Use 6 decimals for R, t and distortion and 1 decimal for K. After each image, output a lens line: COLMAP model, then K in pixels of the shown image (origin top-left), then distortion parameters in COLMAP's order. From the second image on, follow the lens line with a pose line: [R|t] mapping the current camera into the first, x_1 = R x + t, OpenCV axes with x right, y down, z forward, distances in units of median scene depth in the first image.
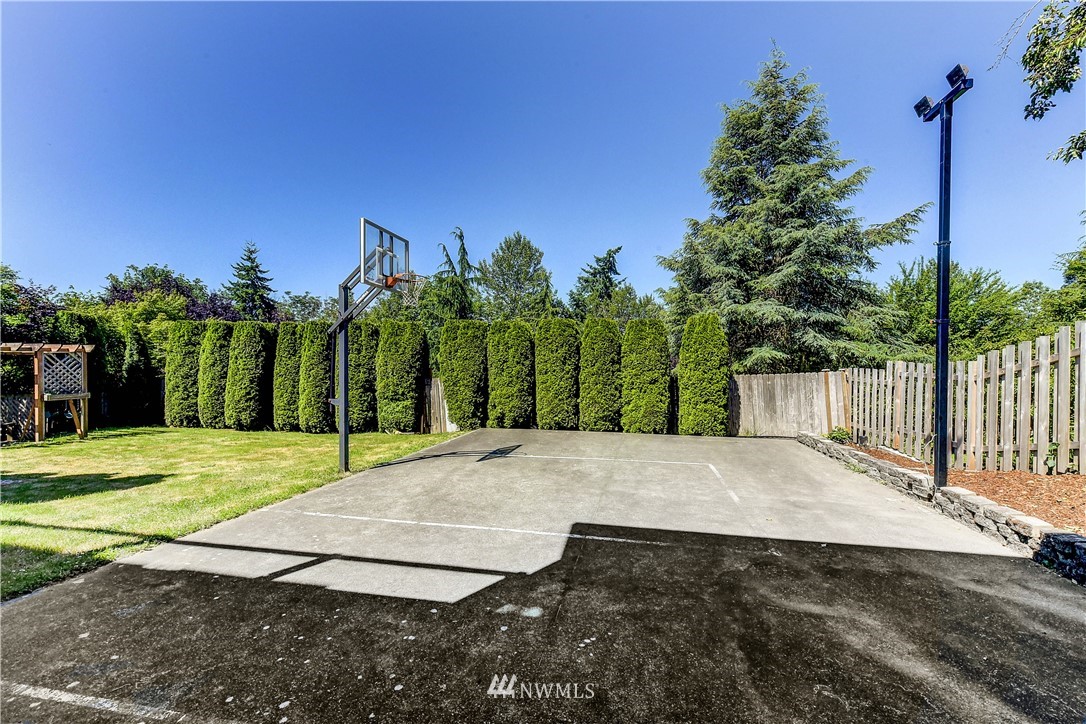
lens RADIAL K [[448.7, 0, 550.1], [0, 448.7, 361.5], [0, 0, 1]] dist [0.008476, -0.002125]
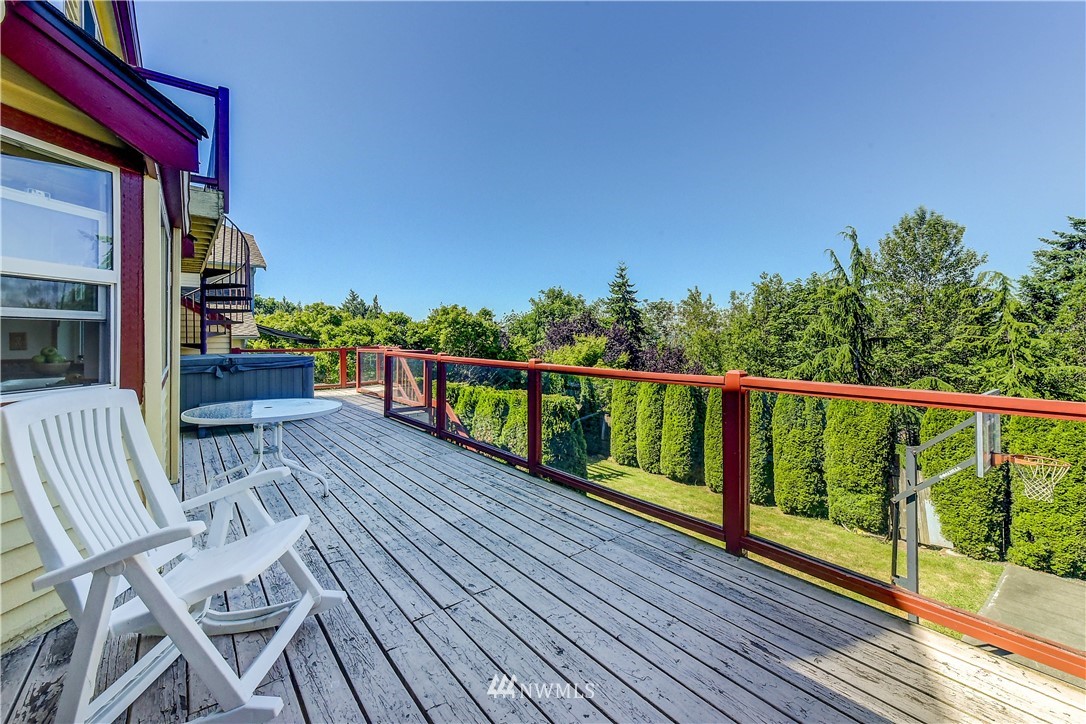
lens RADIAL K [[448.7, 0, 541.5], [0, 448.7, 336.3], [0, 0, 1]] dist [0.008476, -0.002125]
pose [[0.765485, -0.004462, -0.643438, -0.233895], [0.002566, 0.999989, -0.003881, -0.199620], [0.643449, 0.001320, 0.765488, -0.049308]]
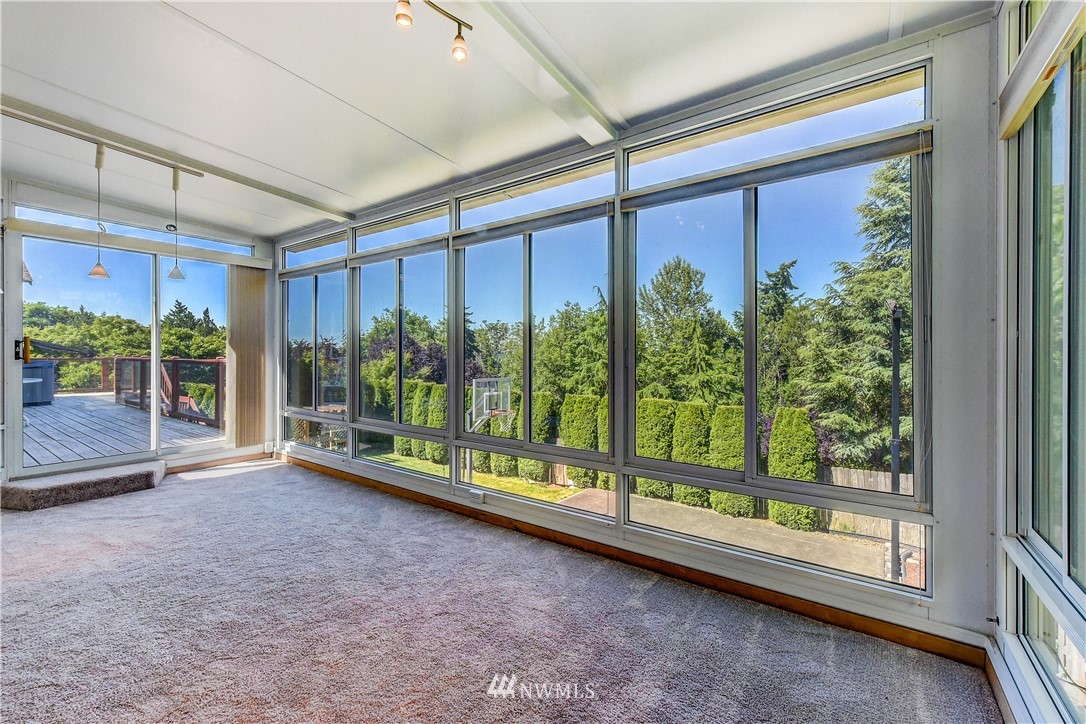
lens RADIAL K [[448.7, 0, 541.2], [0, 448.7, 356.7], [0, 0, 1]] dist [0.008476, -0.002125]
pose [[0.910379, 0.000874, -0.413773, 0.207704], [-0.001636, 0.999998, -0.001489, -0.185108], [0.413771, 0.002033, 0.910379, -0.152838]]
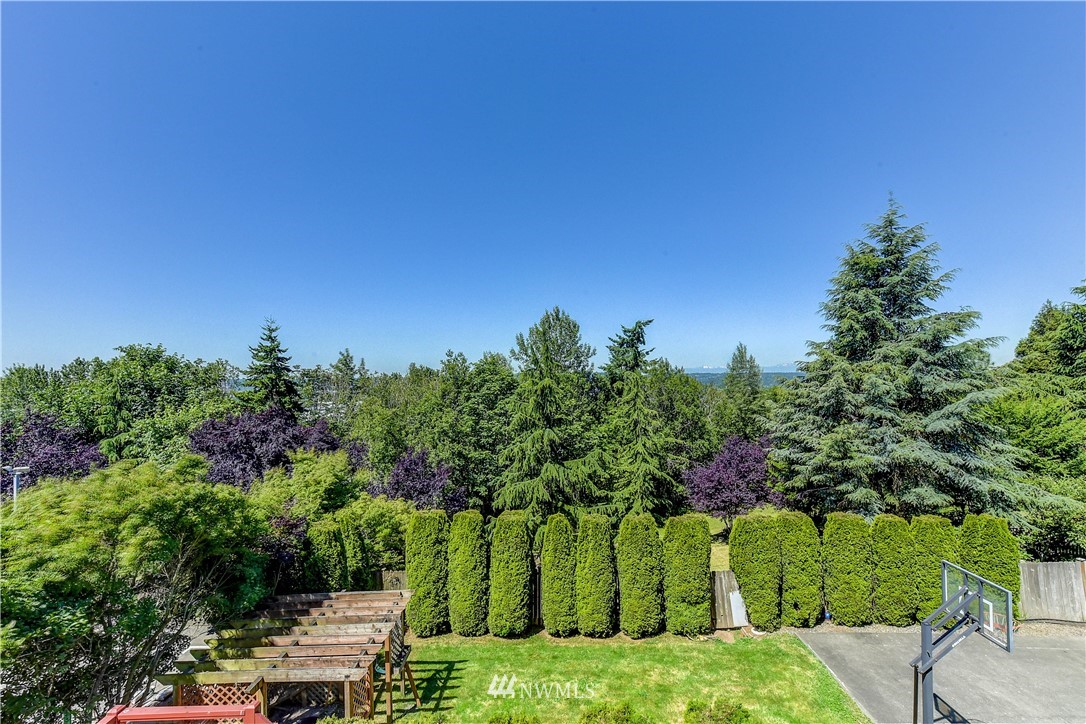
lens RADIAL K [[448.7, 0, 556.2], [0, 448.7, 386.3], [0, 0, 1]] dist [0.008476, -0.002125]
pose [[0.985094, -0.019371, 0.170924, -0.760192], [0.017420, 0.999765, 0.012902, -0.388292], [-0.171134, -0.009732, 0.985200, 0.072422]]
